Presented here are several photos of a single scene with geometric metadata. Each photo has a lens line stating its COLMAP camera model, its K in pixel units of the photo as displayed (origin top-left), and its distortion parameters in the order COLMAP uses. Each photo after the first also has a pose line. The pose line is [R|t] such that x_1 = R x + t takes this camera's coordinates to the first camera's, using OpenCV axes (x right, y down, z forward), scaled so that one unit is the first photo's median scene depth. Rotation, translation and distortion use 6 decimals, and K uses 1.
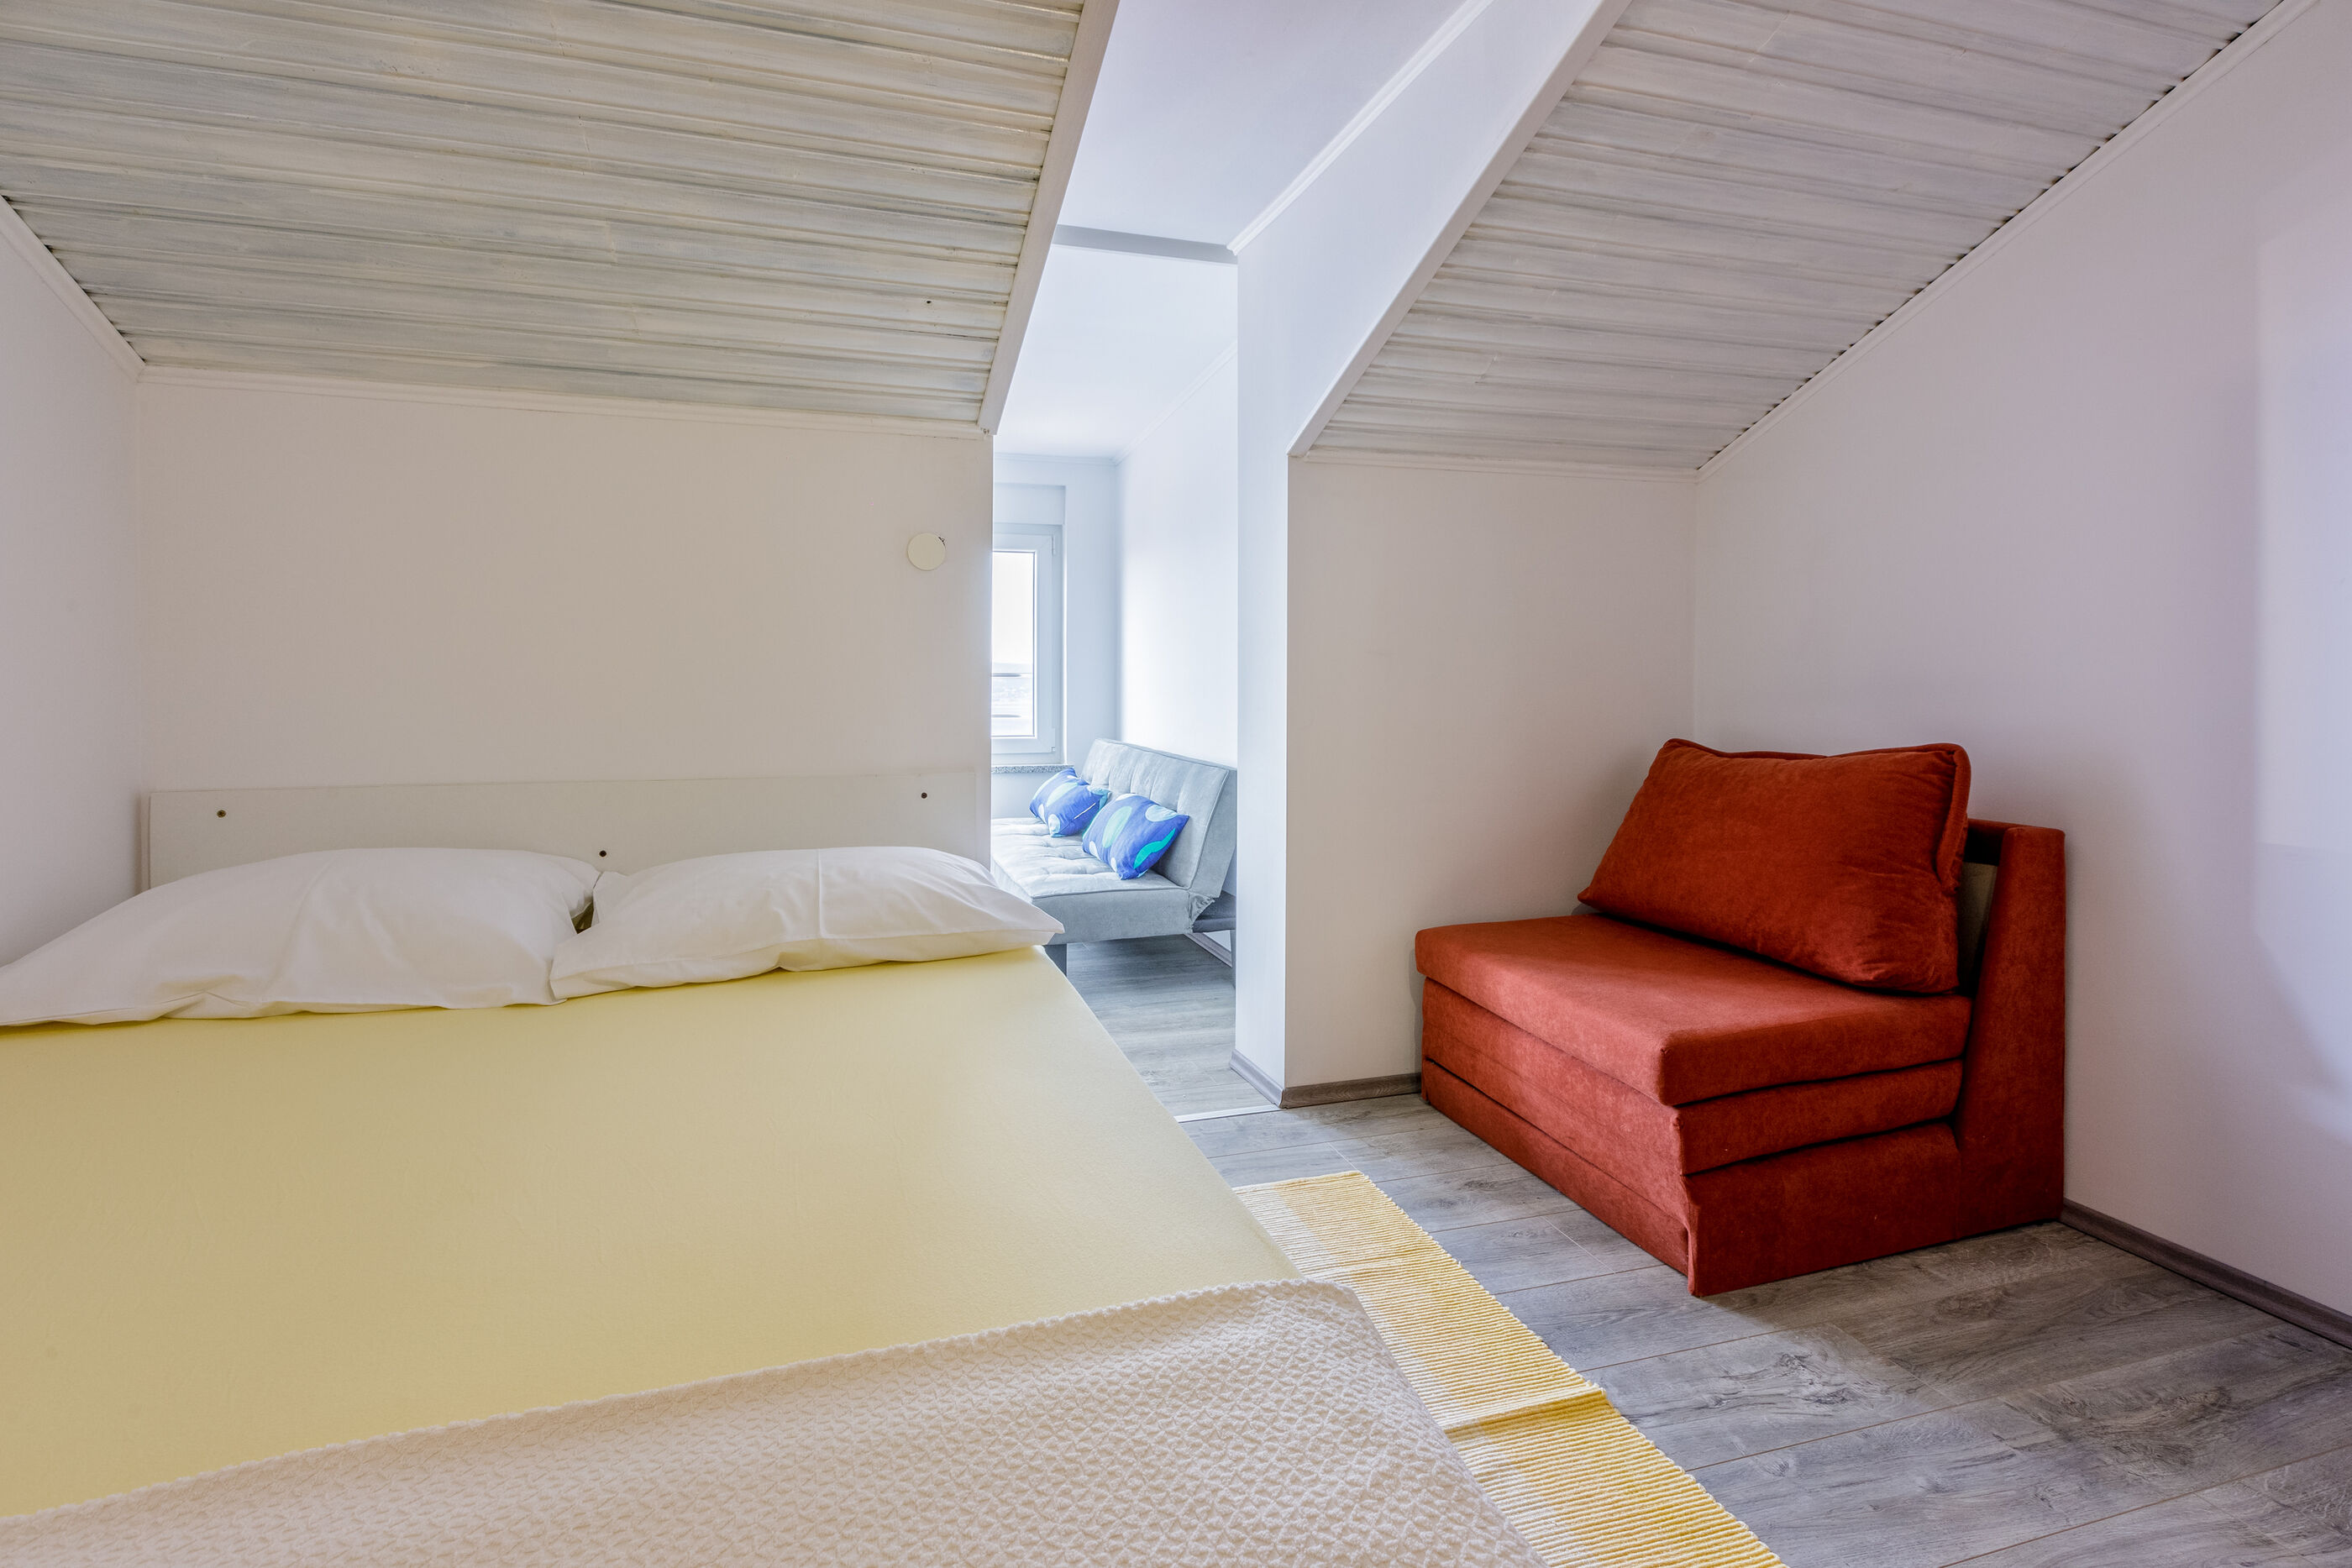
lens RADIAL K [[1105.3, 0, 1183.2], [0, 1105.3, 720.1], [0, 0, 1]] dist [-0.000084, -0.000415]
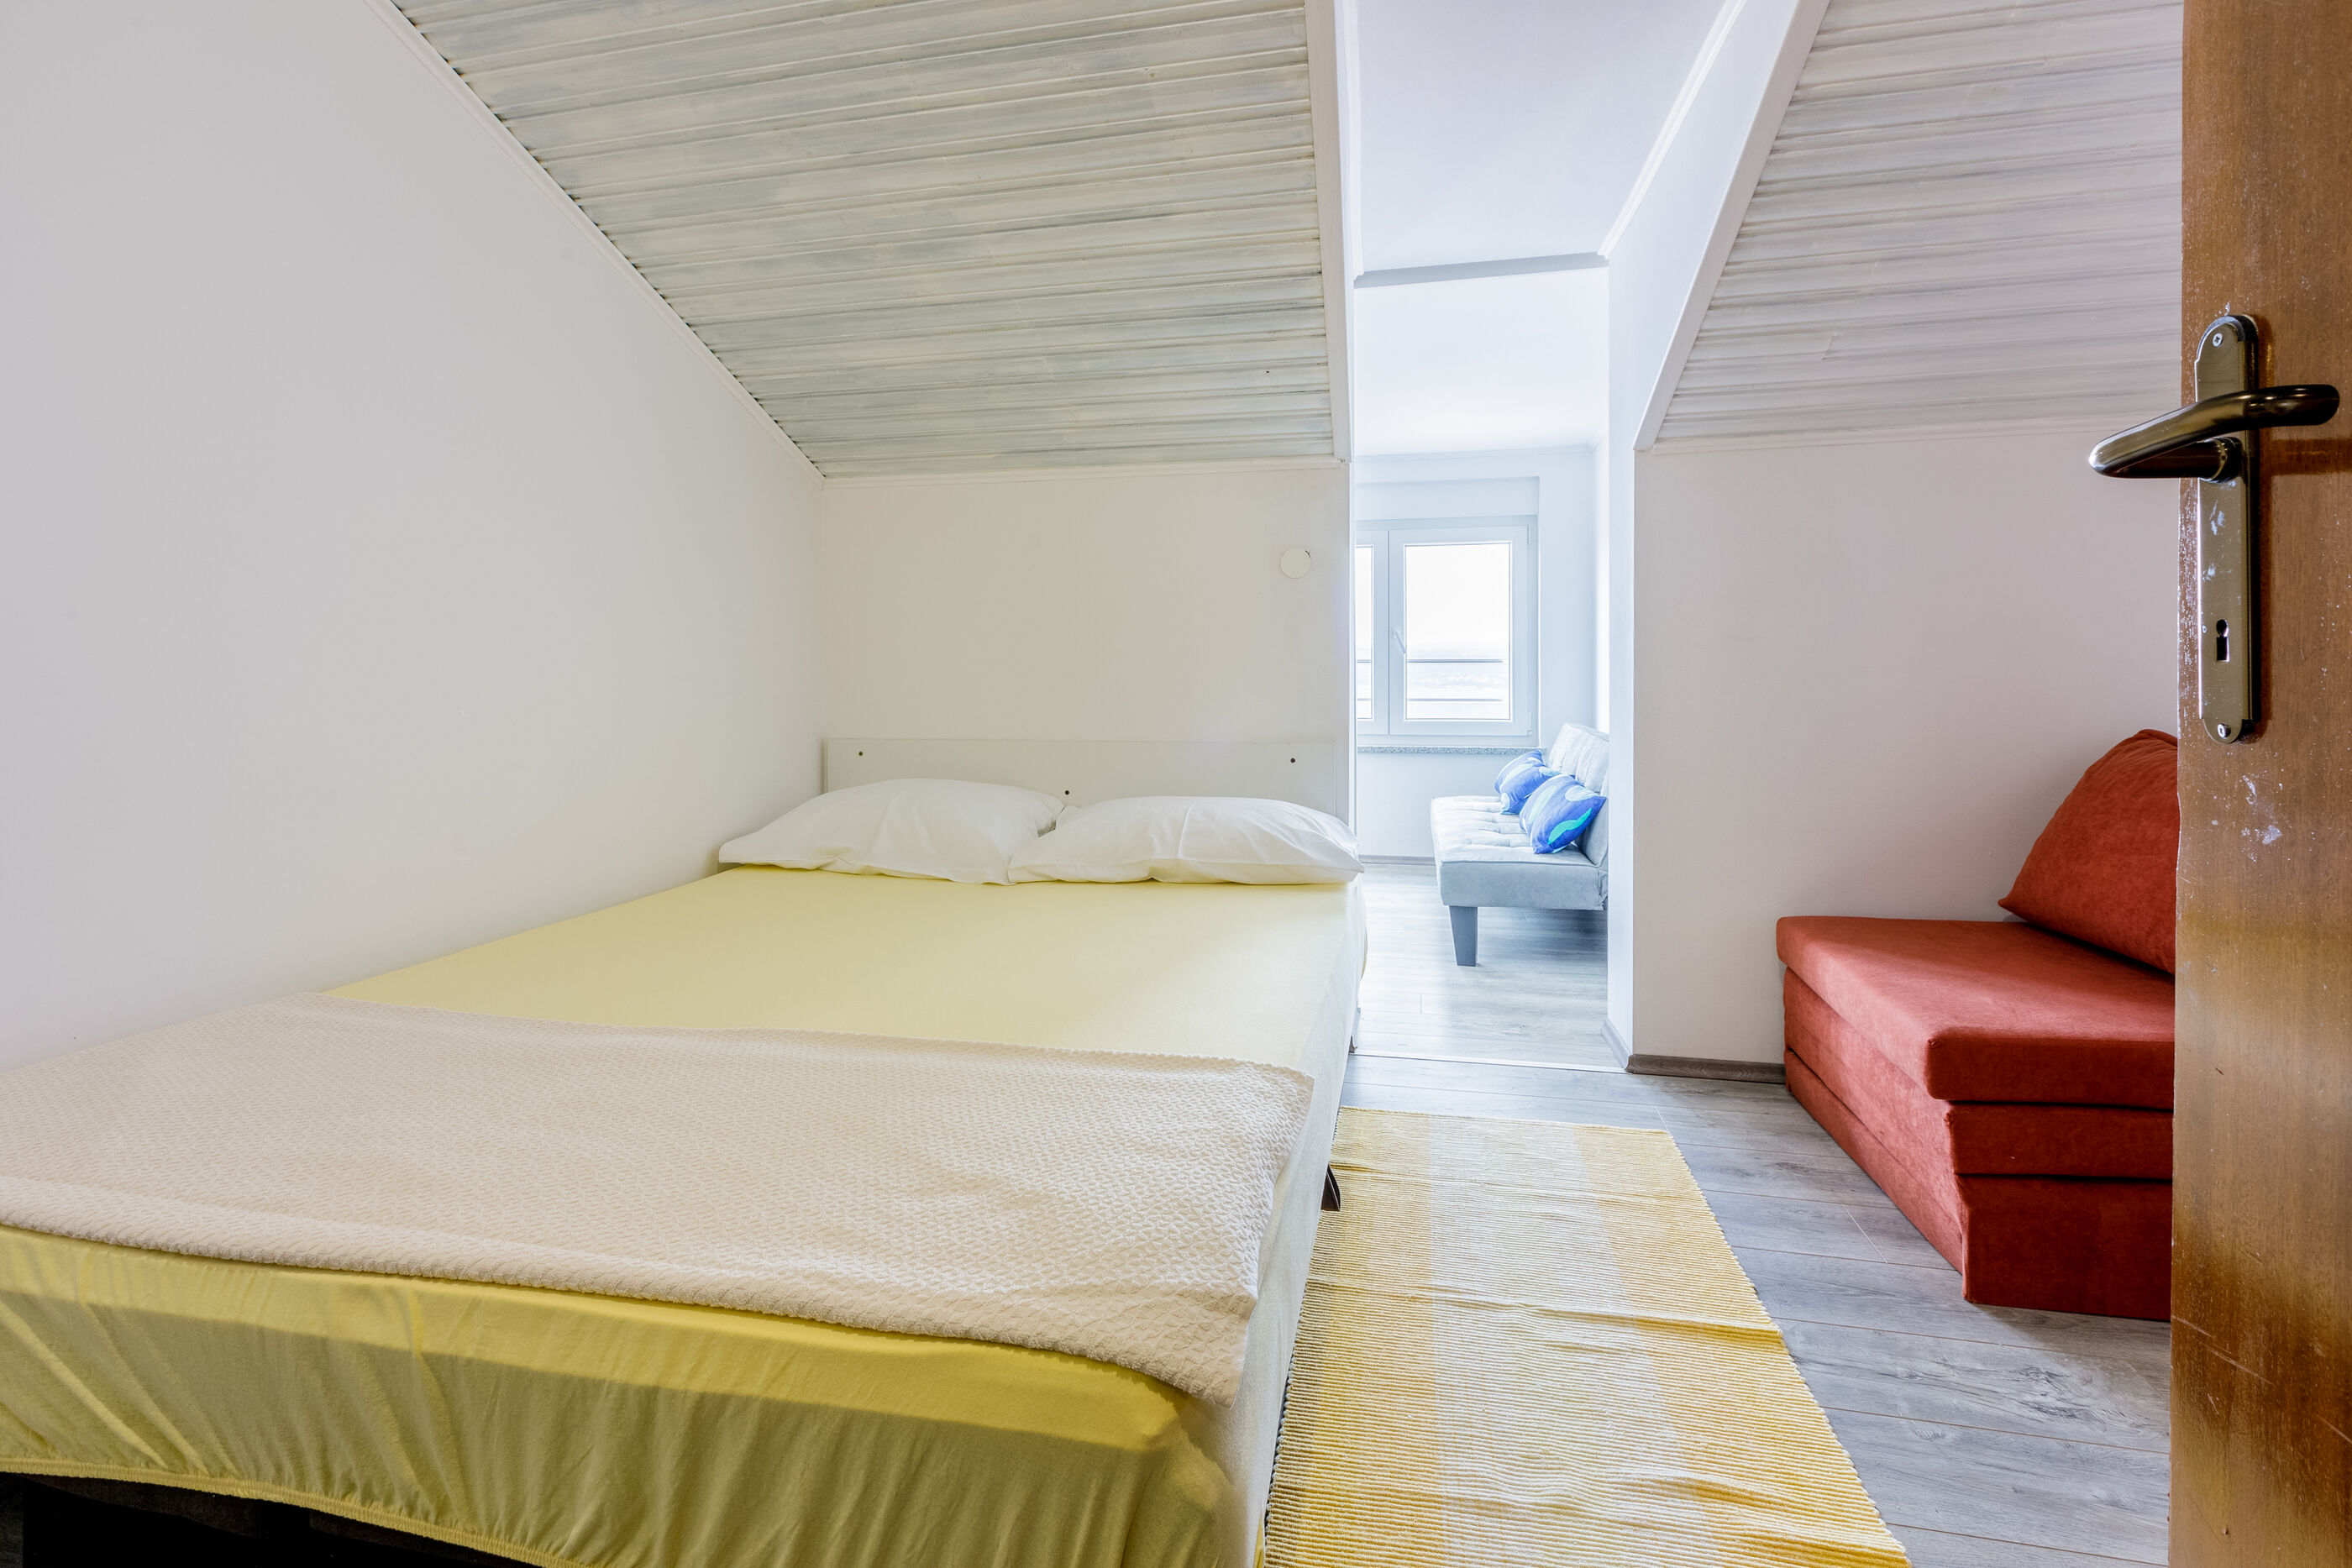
lens RADIAL K [[1105.3, 0, 1183.2], [0, 1105.3, 720.1], [0, 0, 1]] dist [-0.000084, -0.000415]
pose [[0.871809, 0.016604, -0.489564, 0.314633], [-0.010141, 0.999823, 0.015852, 0.005483], [0.489741, -0.008855, 0.871823, -0.164862]]
